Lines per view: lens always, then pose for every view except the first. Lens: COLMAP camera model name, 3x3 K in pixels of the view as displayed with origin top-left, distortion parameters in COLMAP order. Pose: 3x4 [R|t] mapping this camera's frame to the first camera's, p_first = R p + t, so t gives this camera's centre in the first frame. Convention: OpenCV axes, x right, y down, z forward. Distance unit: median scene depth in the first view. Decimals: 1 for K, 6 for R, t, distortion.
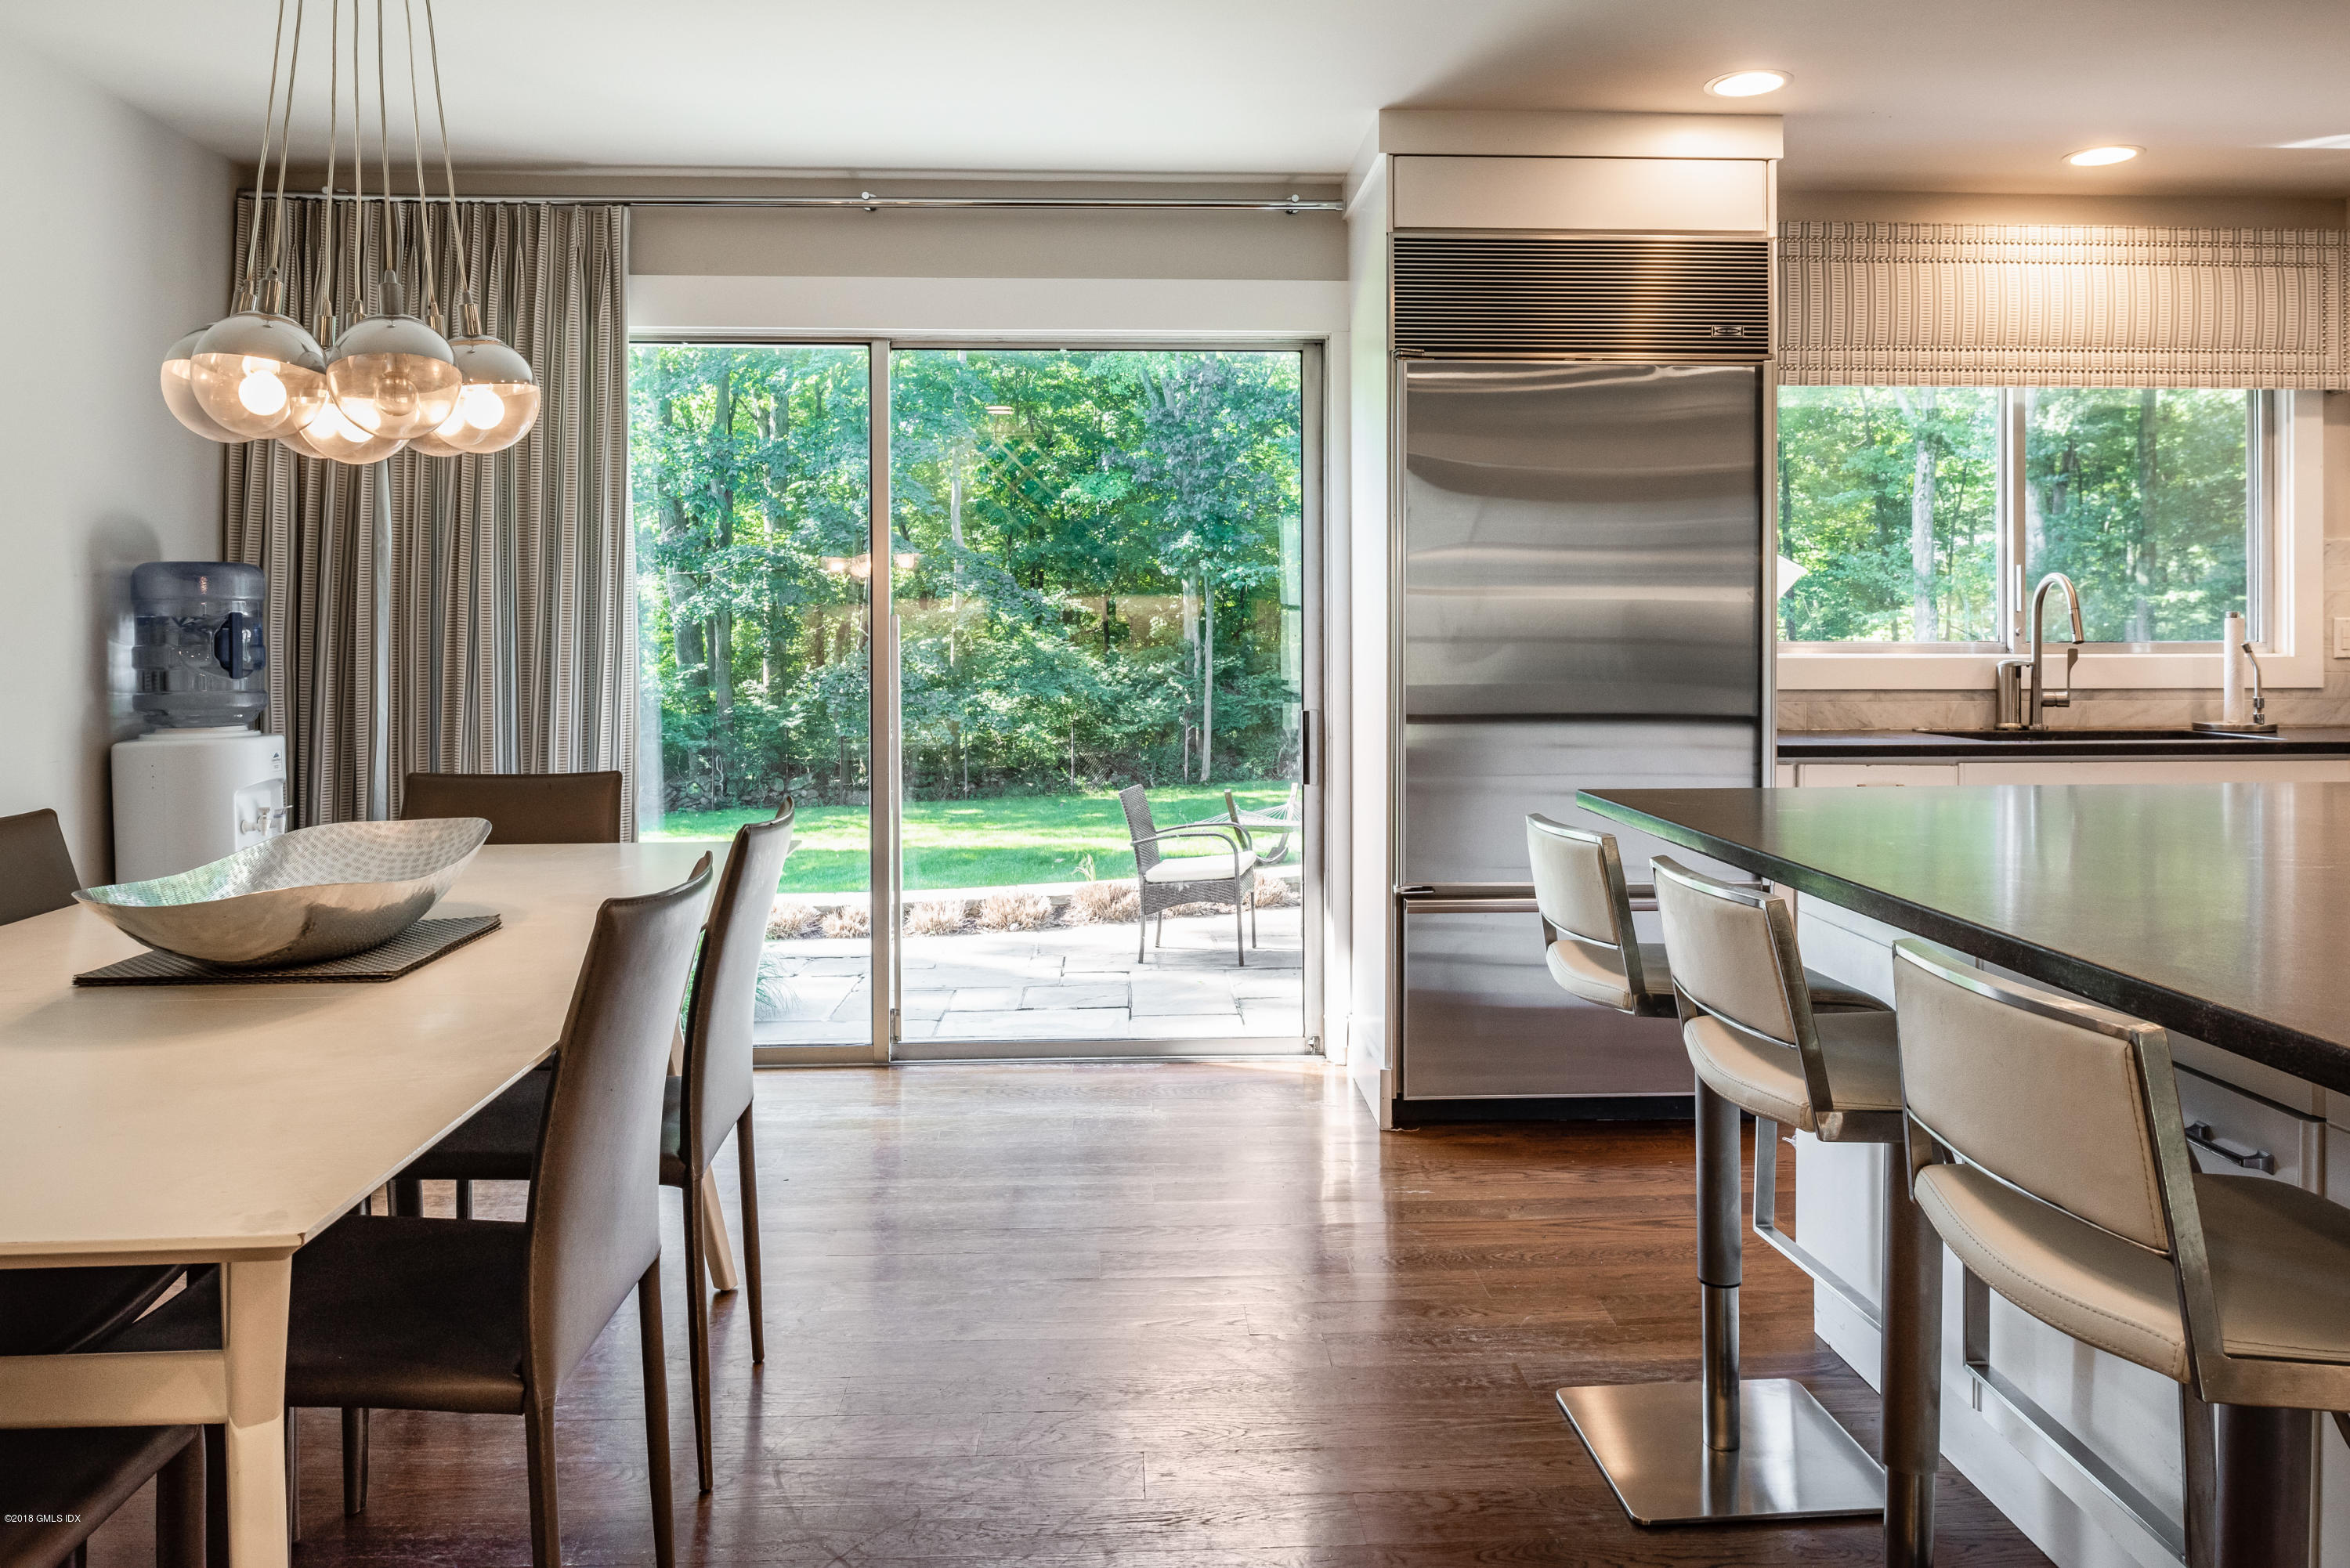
lens RADIAL K [[1669.4, 0, 1184.8], [0, 1669.4, 621.0], [0, 0, 1]] dist [-0.002454, -0.002080]
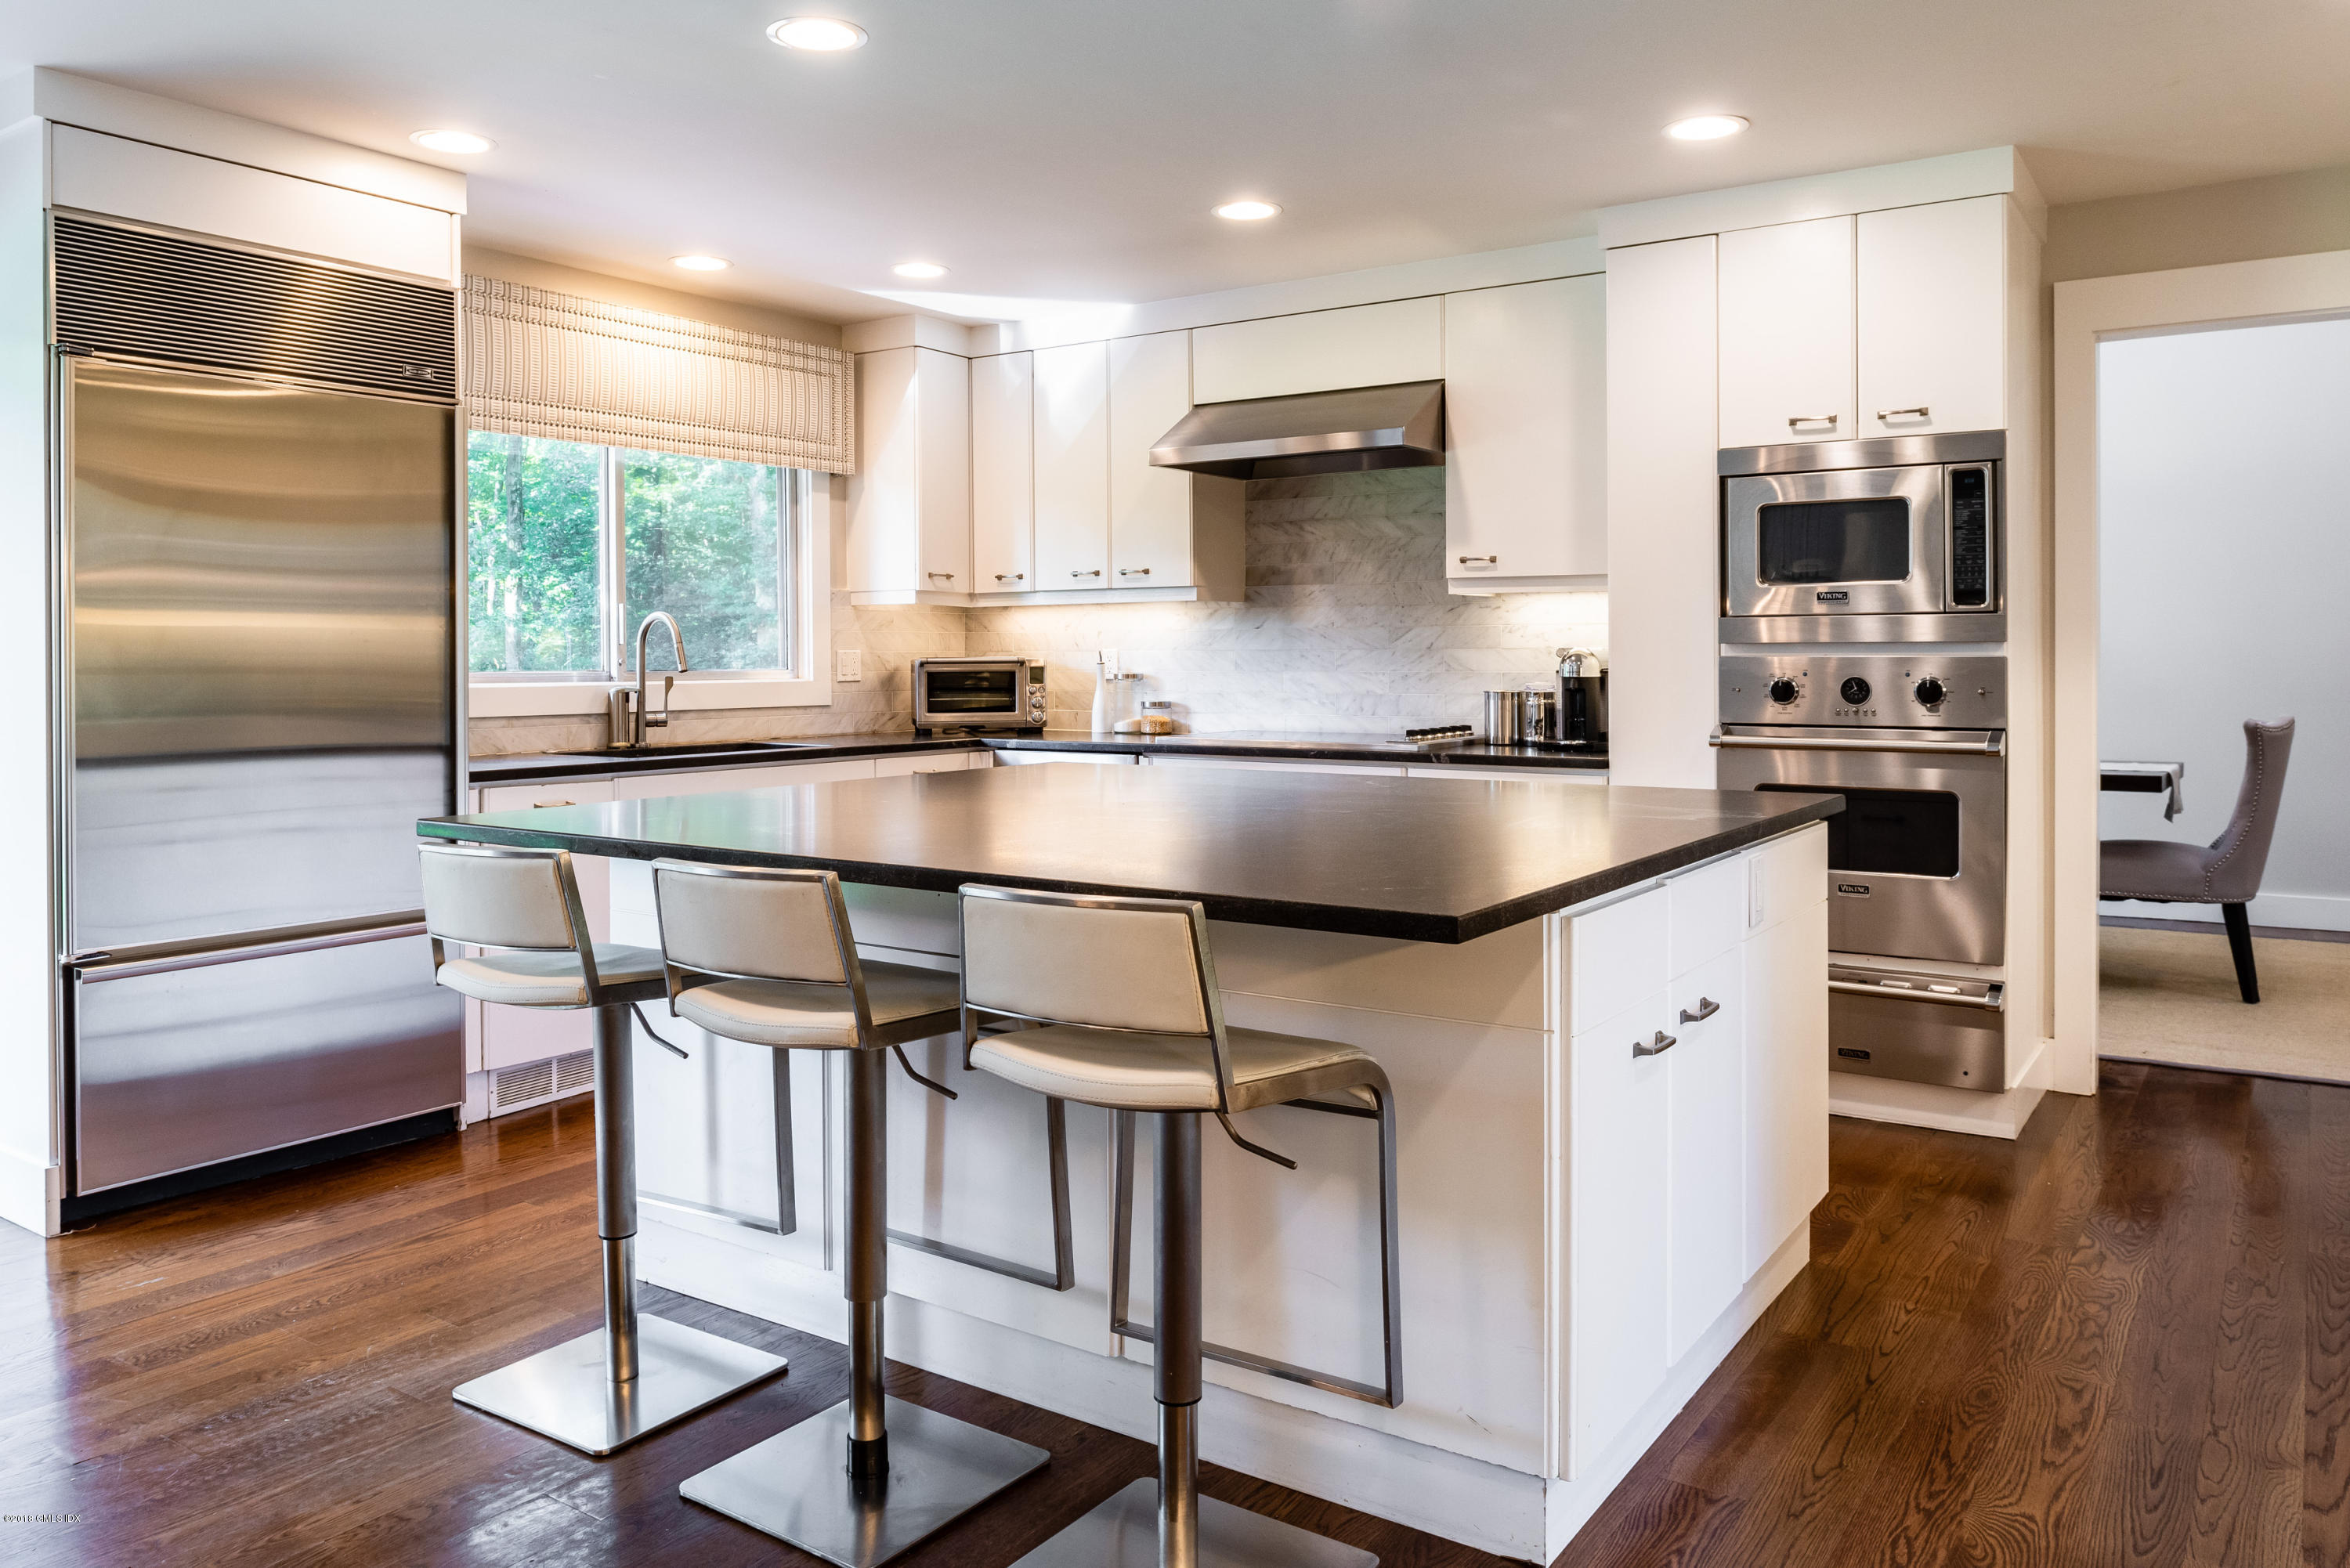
lens RADIAL K [[1669.4, 0, 1184.8], [0, 1669.4, 621.0], [0, 0, 1]] dist [-0.002454, -0.002080]
pose [[0.615108, 0.015269, 0.788295, -0.190757], [-0.001278, 0.999830, -0.018369, -0.001402], [-0.788442, 0.010291, 0.615023, -0.005165]]
